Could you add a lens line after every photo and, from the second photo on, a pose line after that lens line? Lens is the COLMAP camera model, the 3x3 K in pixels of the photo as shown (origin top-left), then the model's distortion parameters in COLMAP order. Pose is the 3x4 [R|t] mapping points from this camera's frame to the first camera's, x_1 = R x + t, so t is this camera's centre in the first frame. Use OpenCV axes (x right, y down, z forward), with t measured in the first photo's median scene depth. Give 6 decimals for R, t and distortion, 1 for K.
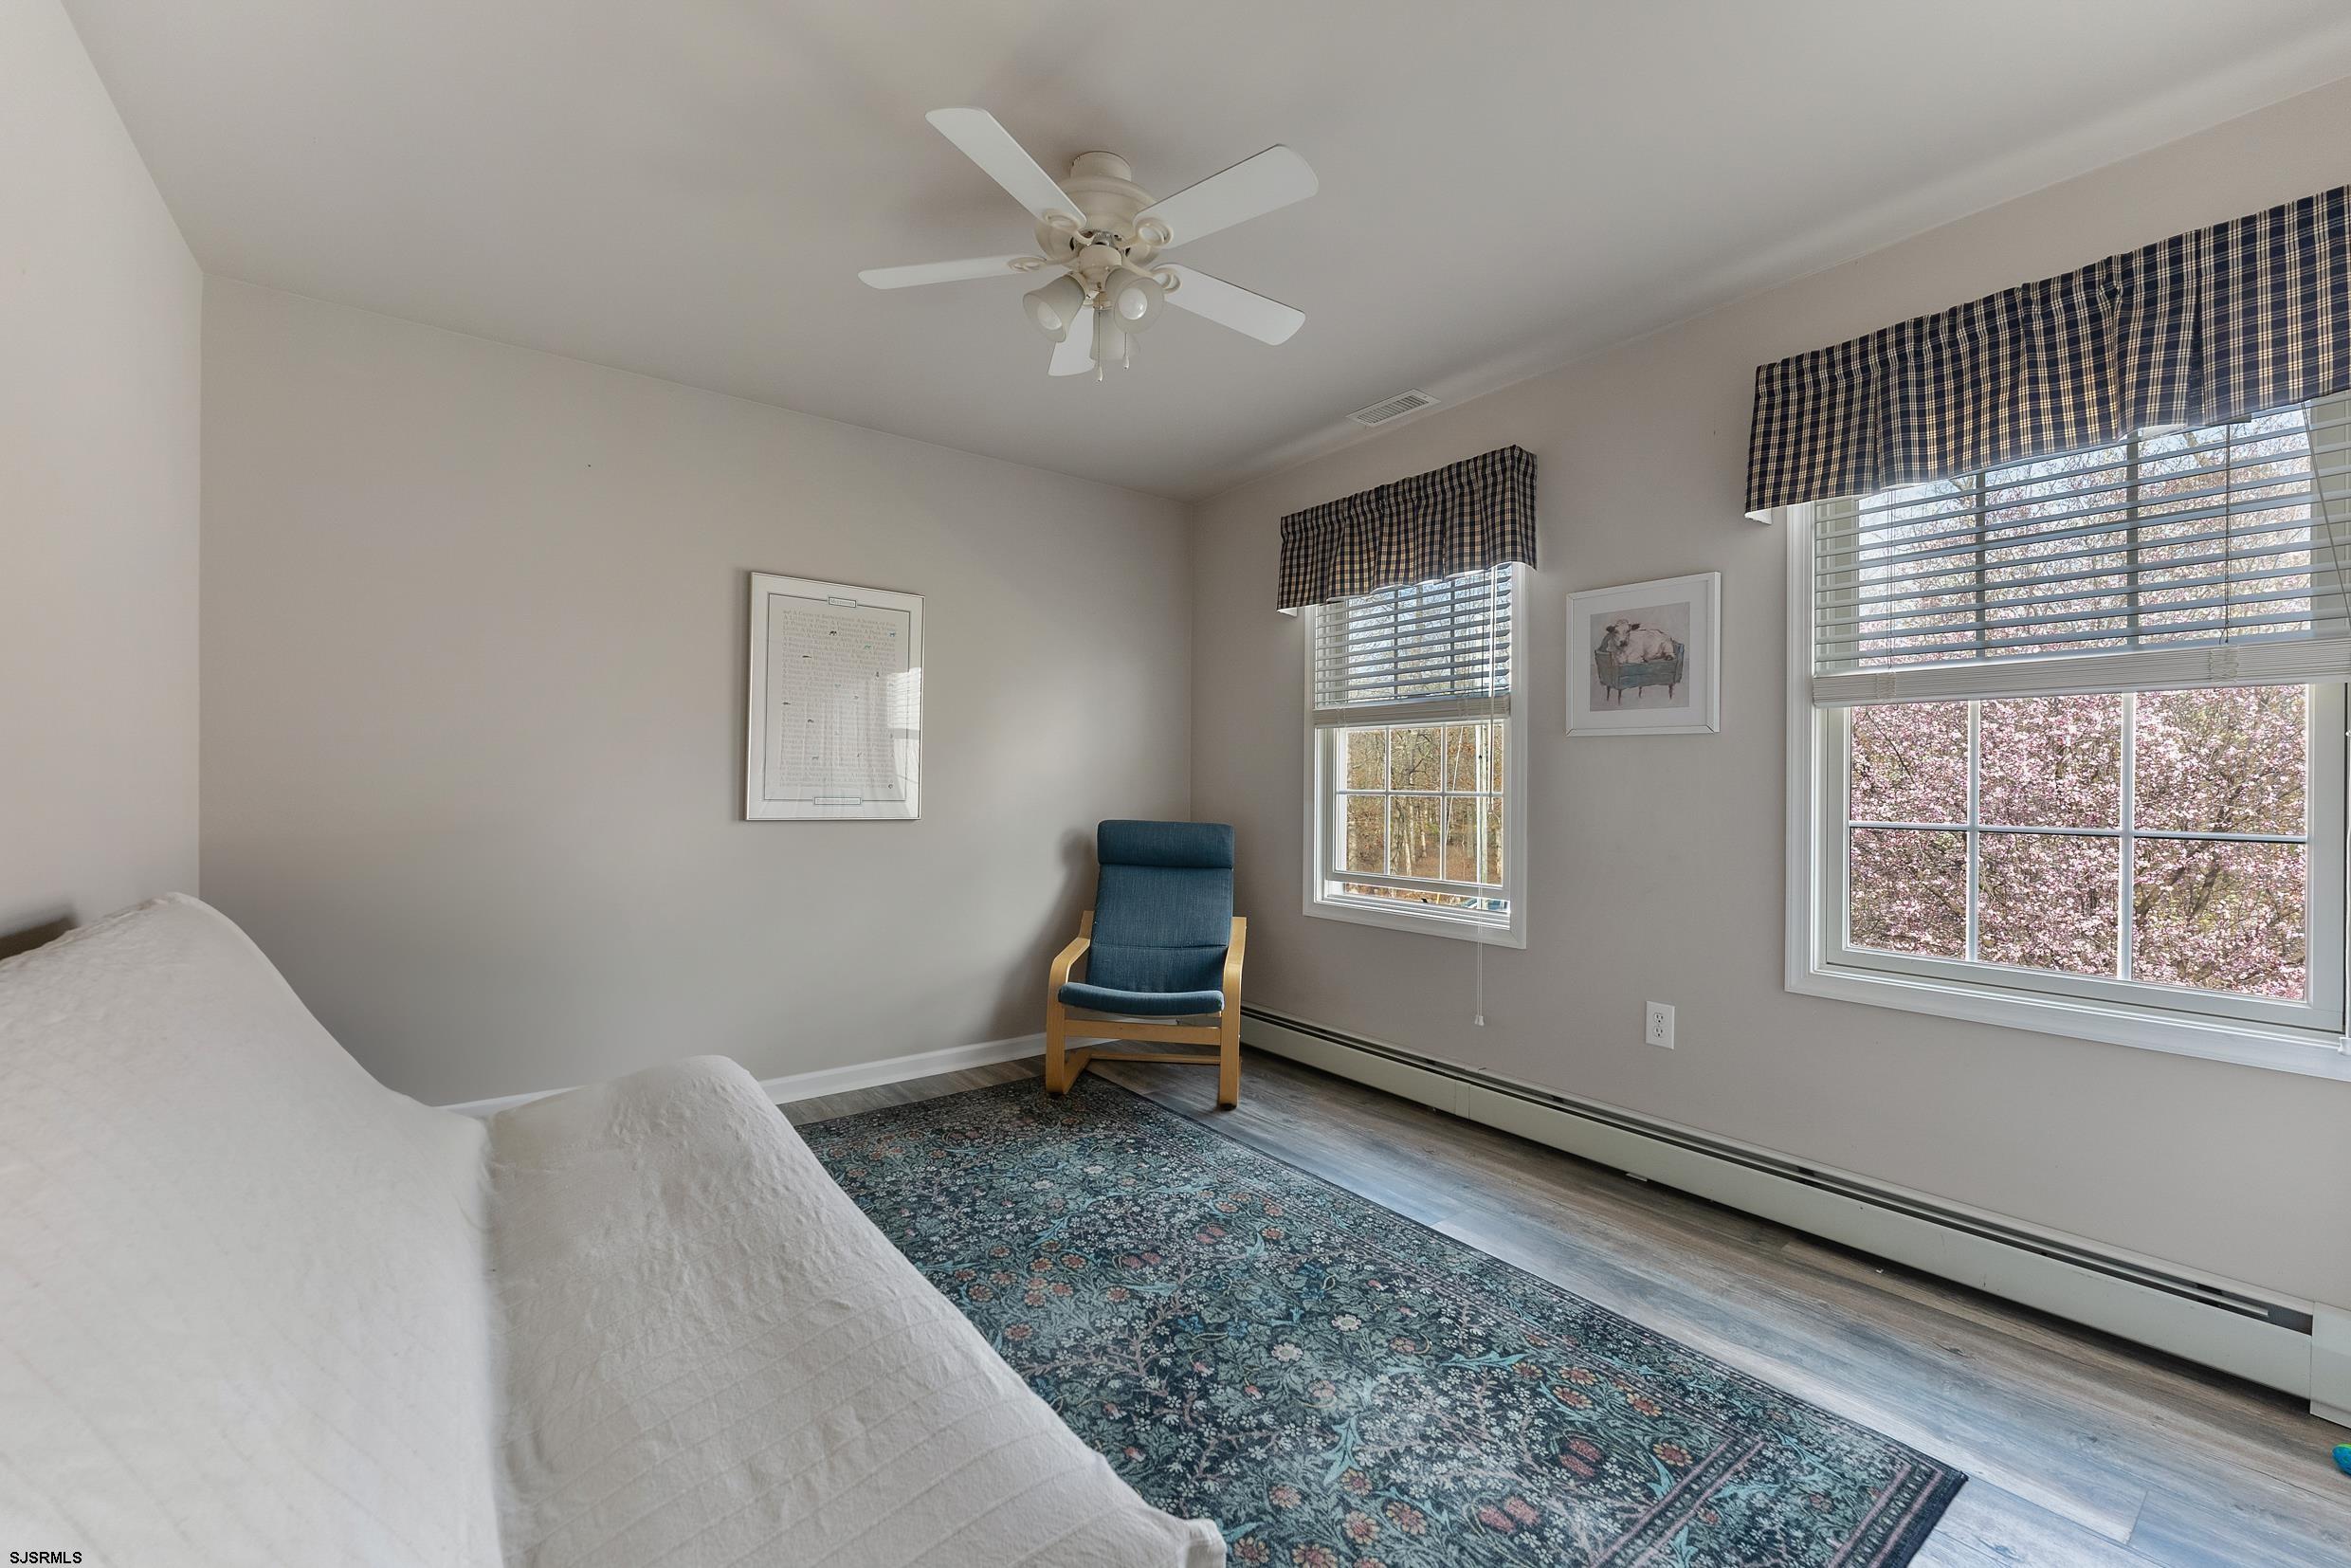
lens RADIAL K [[950.9, 0, 1176.2], [0, 950.9, 747.4], [0, 0, 1]] dist [-0.003116, -0.000418]
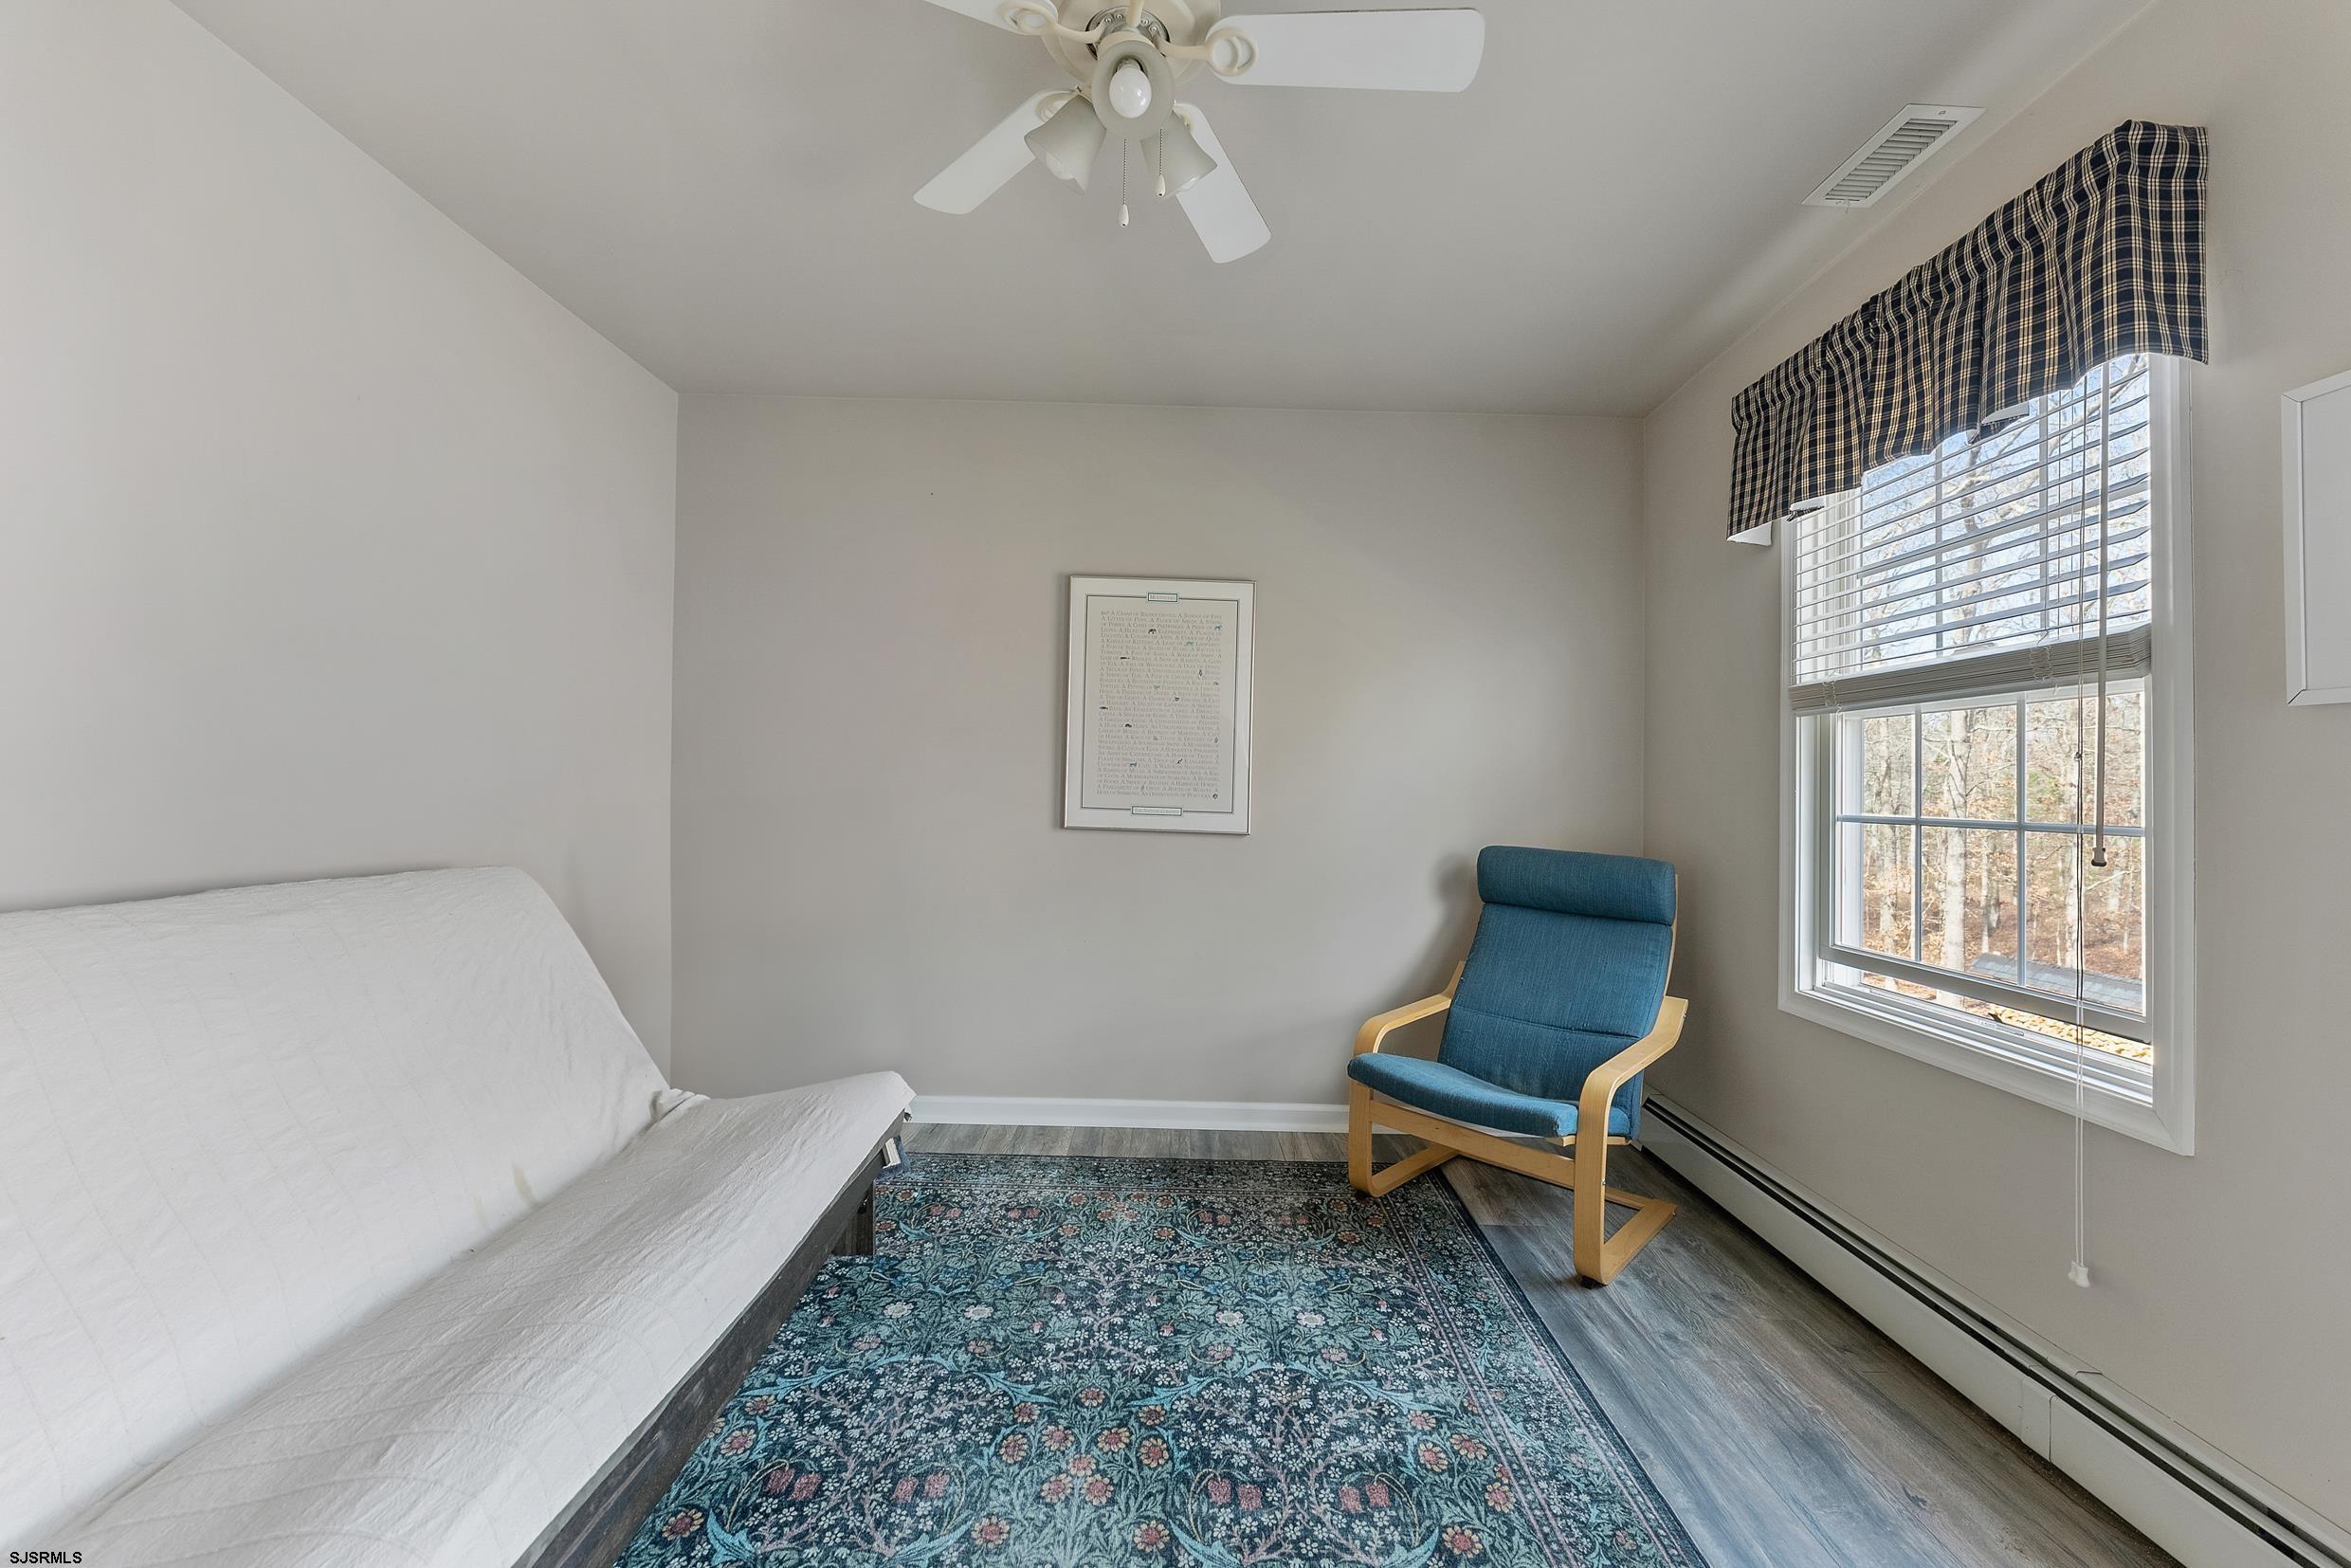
lens RADIAL K [[950.9, 0, 1176.2], [0, 950.9, 747.4], [0, 0, 1]] dist [-0.003116, -0.000418]
pose [[0.793926, -0.015474, -0.607817, 0.244432], [0.005898, 0.999825, -0.017750, 0.011753], [0.607985, 0.010507, 0.793879, 0.297858]]
